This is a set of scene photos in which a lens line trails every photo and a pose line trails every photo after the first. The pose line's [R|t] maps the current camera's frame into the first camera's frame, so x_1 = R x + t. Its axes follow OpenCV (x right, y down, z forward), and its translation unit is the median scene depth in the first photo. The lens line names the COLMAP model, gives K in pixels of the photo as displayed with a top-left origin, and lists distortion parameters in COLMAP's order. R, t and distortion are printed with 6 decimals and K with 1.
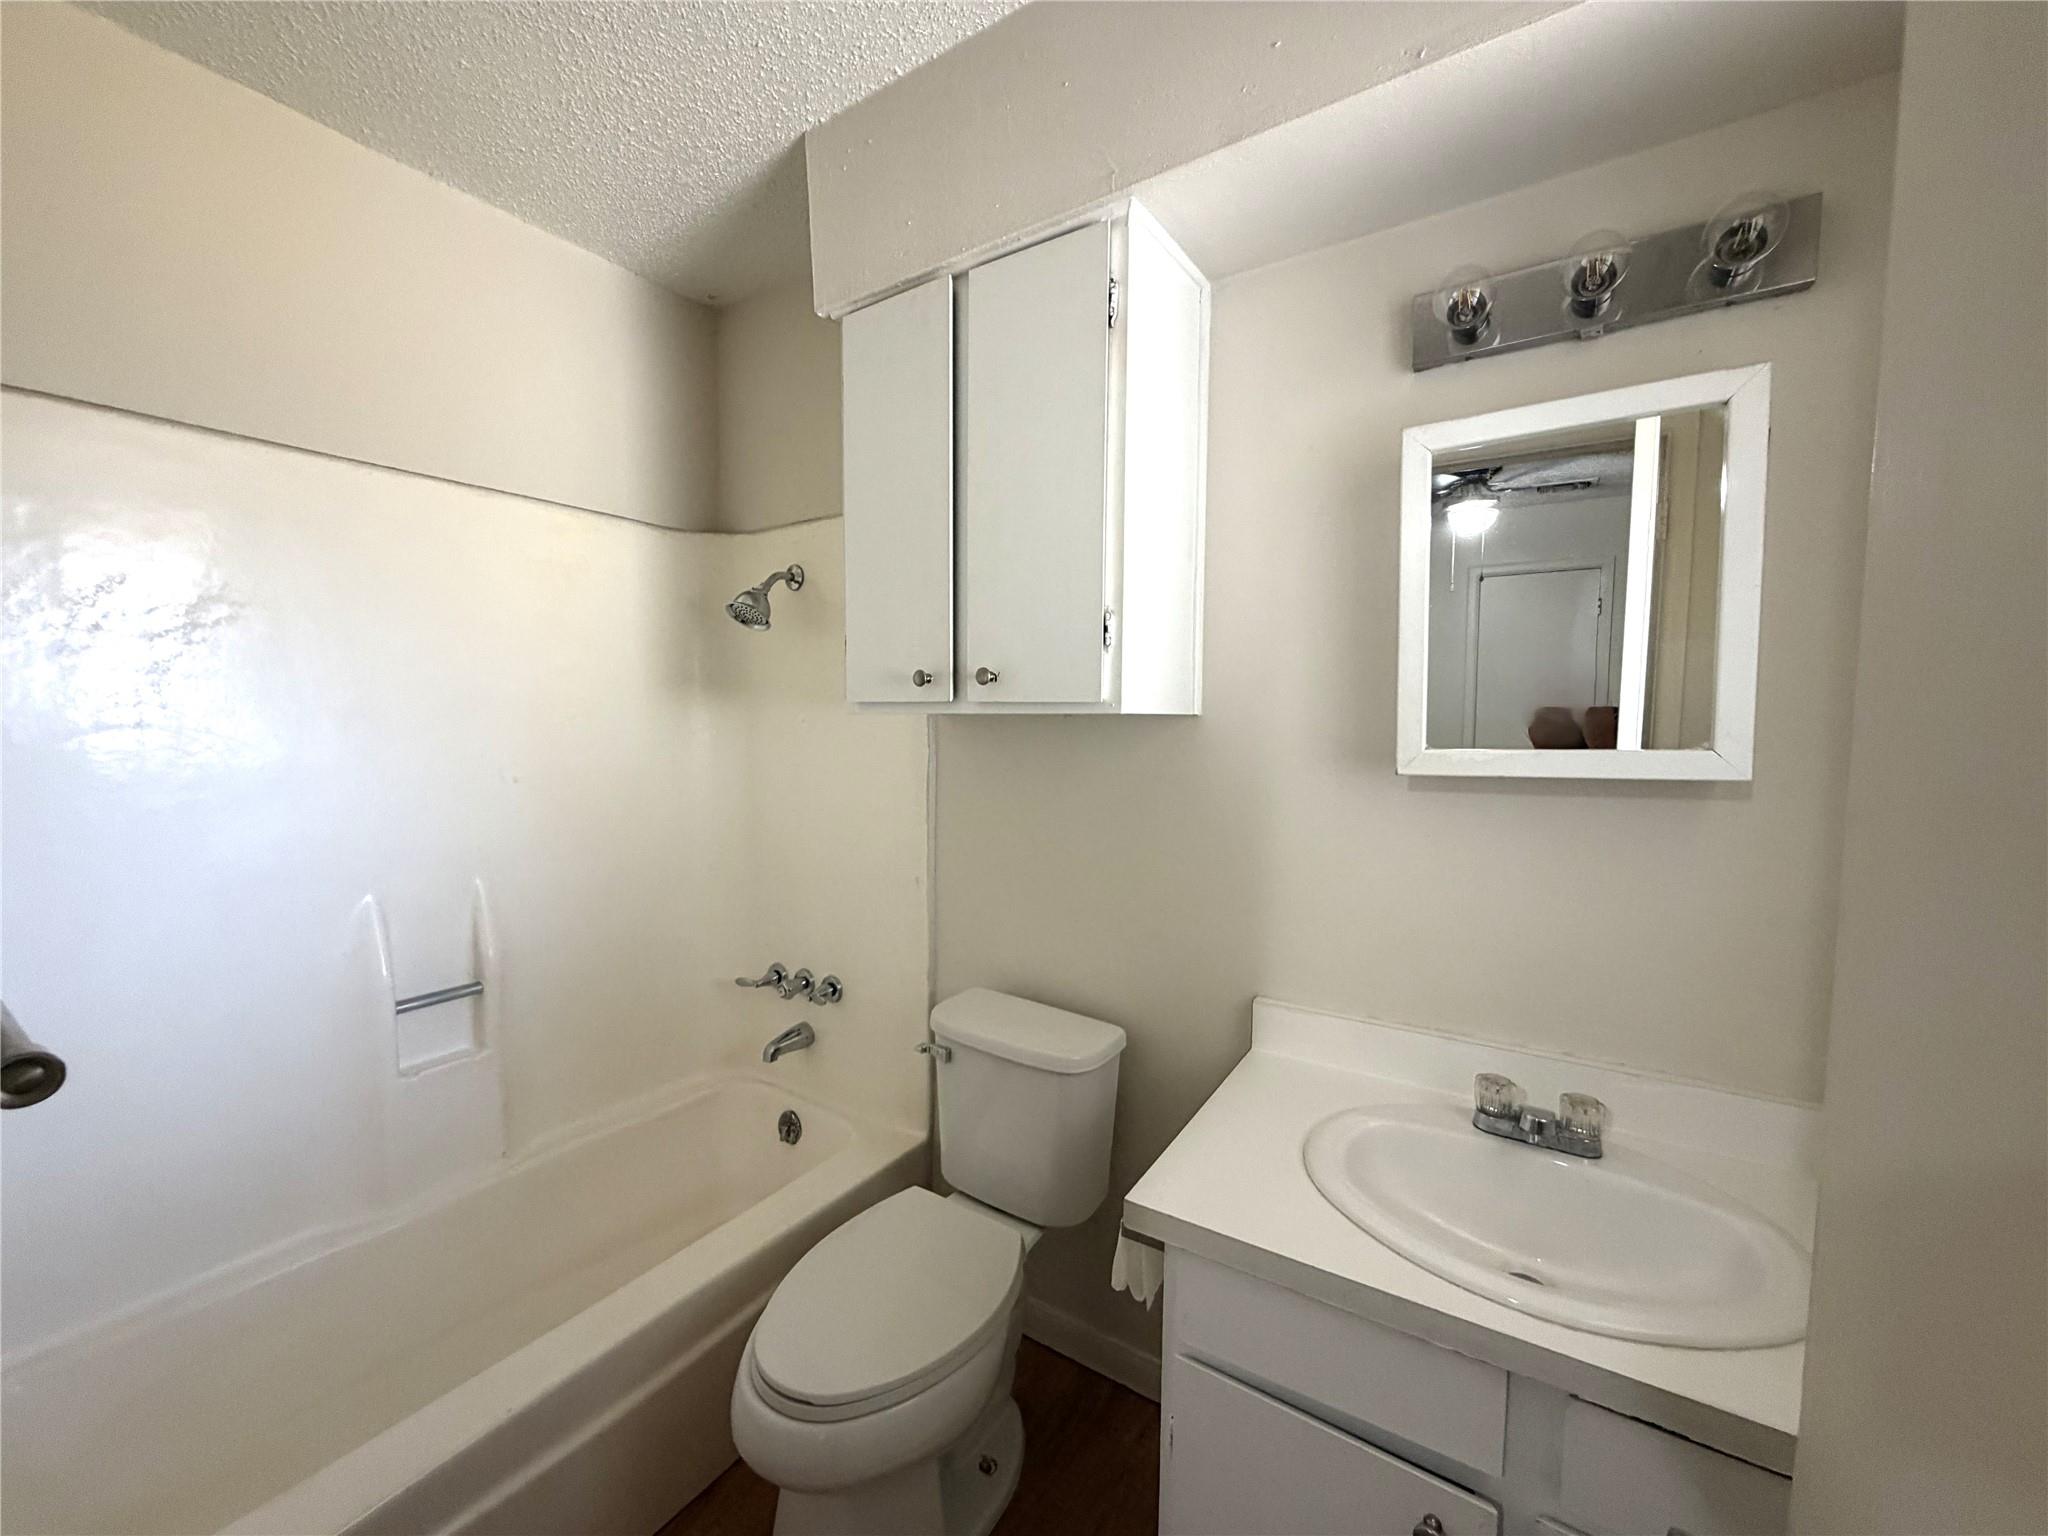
lens RADIAL K [[816.7, 0, 1019.0], [0, 816.7, 774.5], [0, 0, 1]] dist [-0.000570, 0.000519]
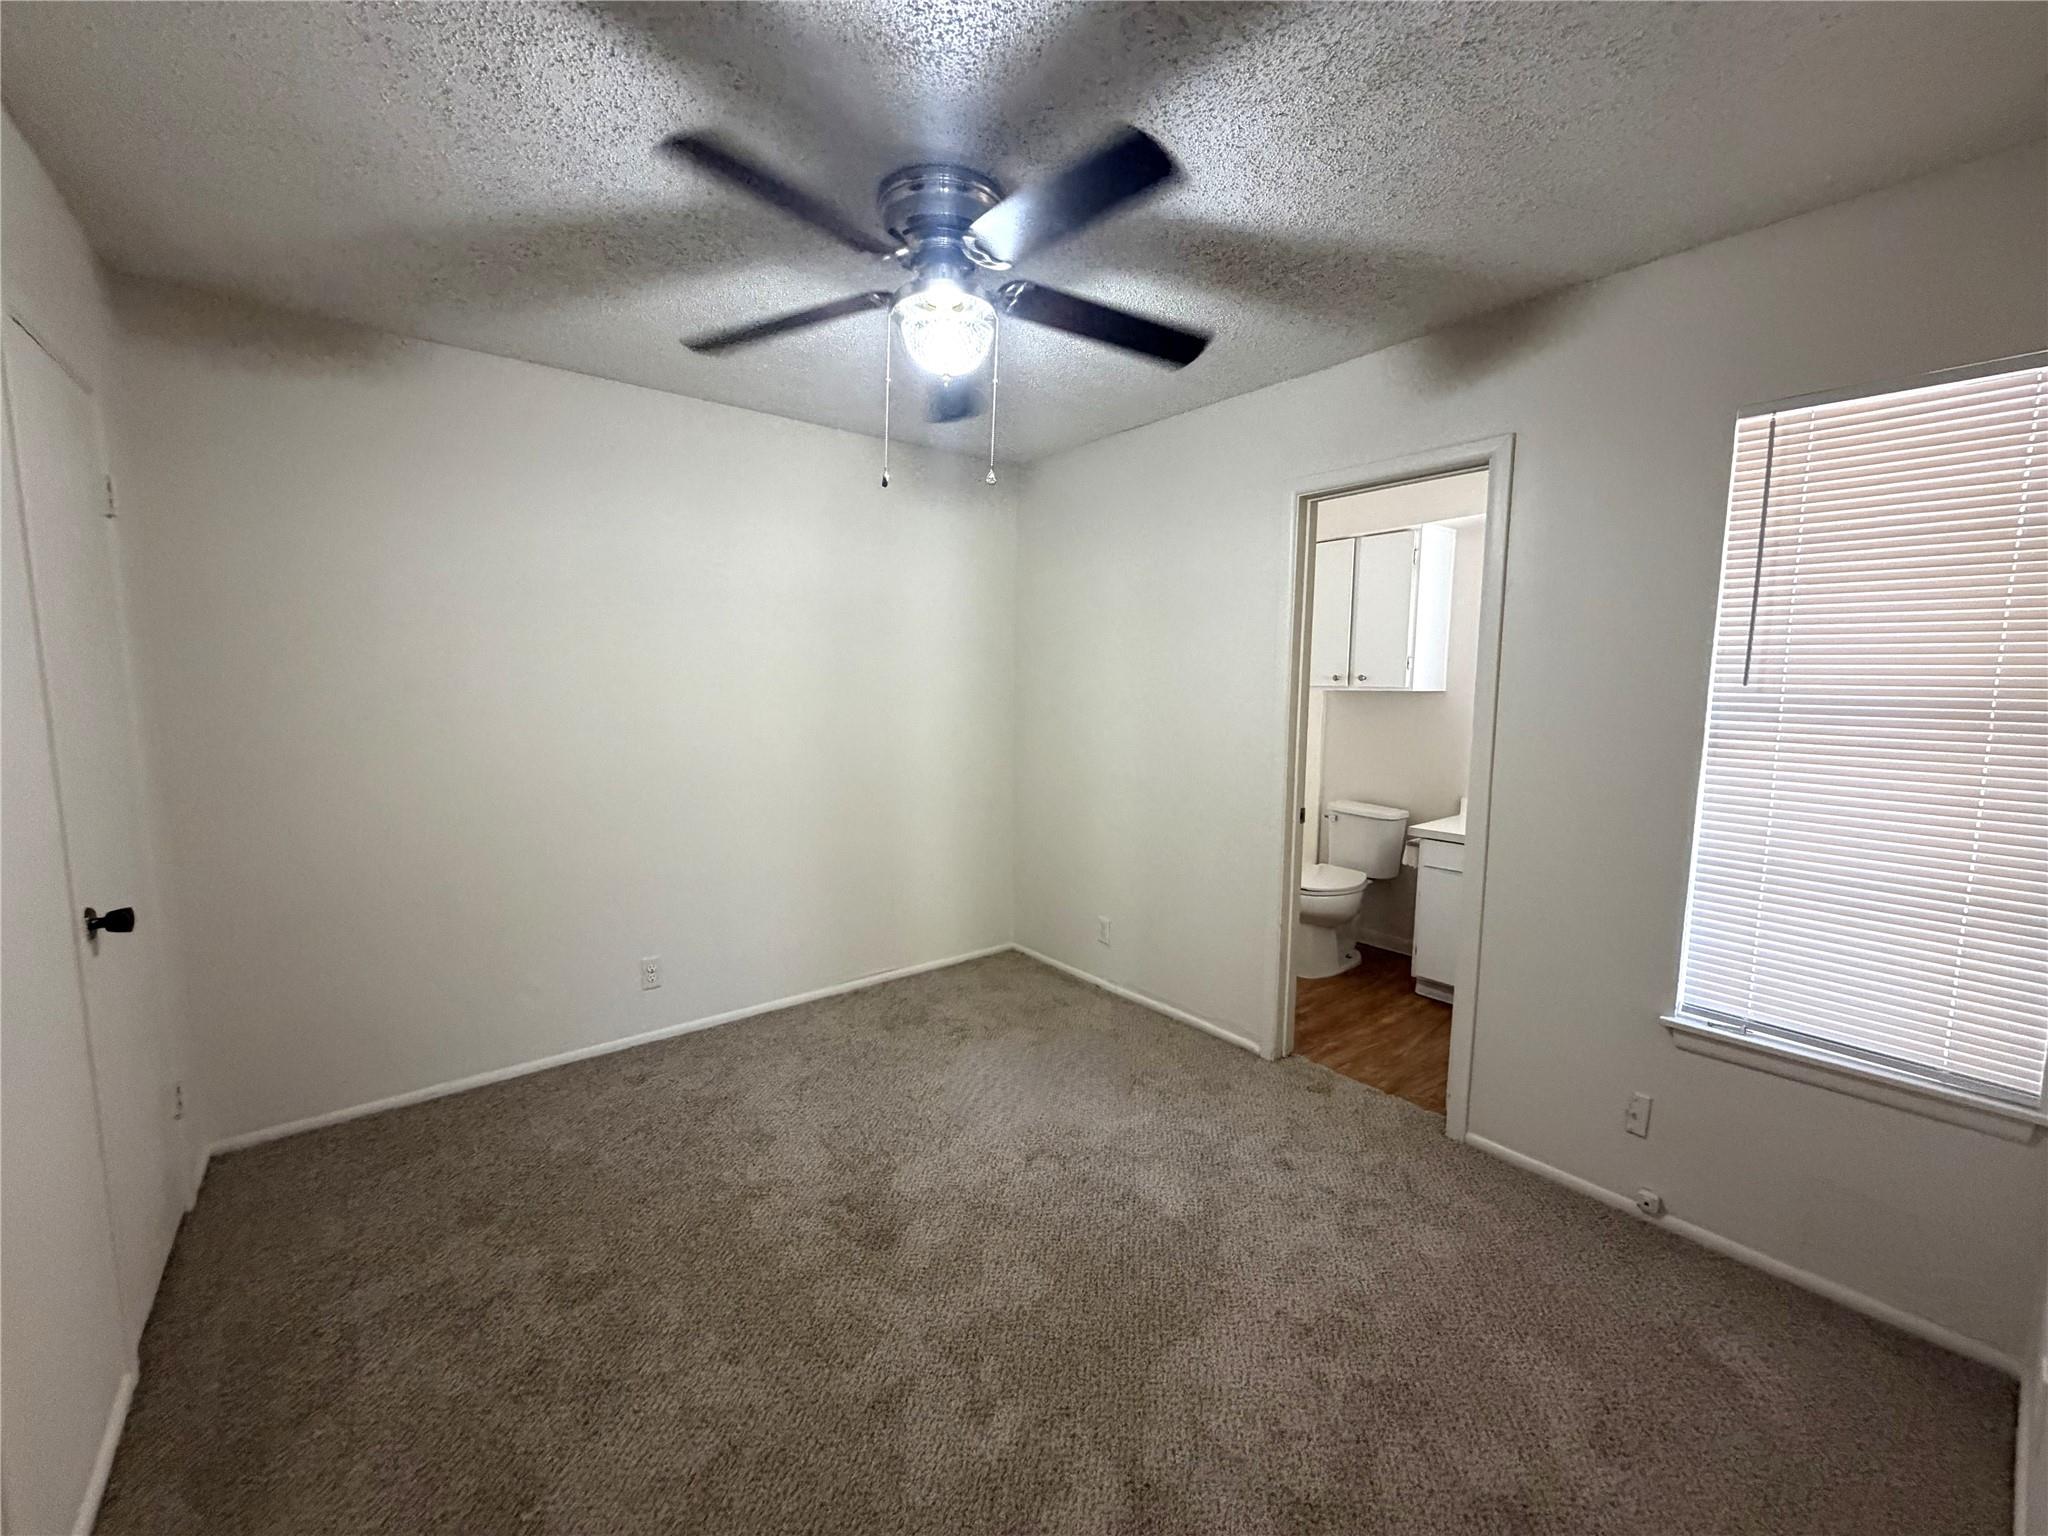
lens RADIAL K [[816.7, 0, 1035.1], [0, 816.7, 768.4], [0, 0, 1]] dist [-0.000570, 0.000519]
pose [[0.956331, 0.036791, -0.289960, -0.283477], [-0.027082, 0.998932, 0.037427, 0.118710], [0.291028, -0.027940, 0.956306, -2.020032]]
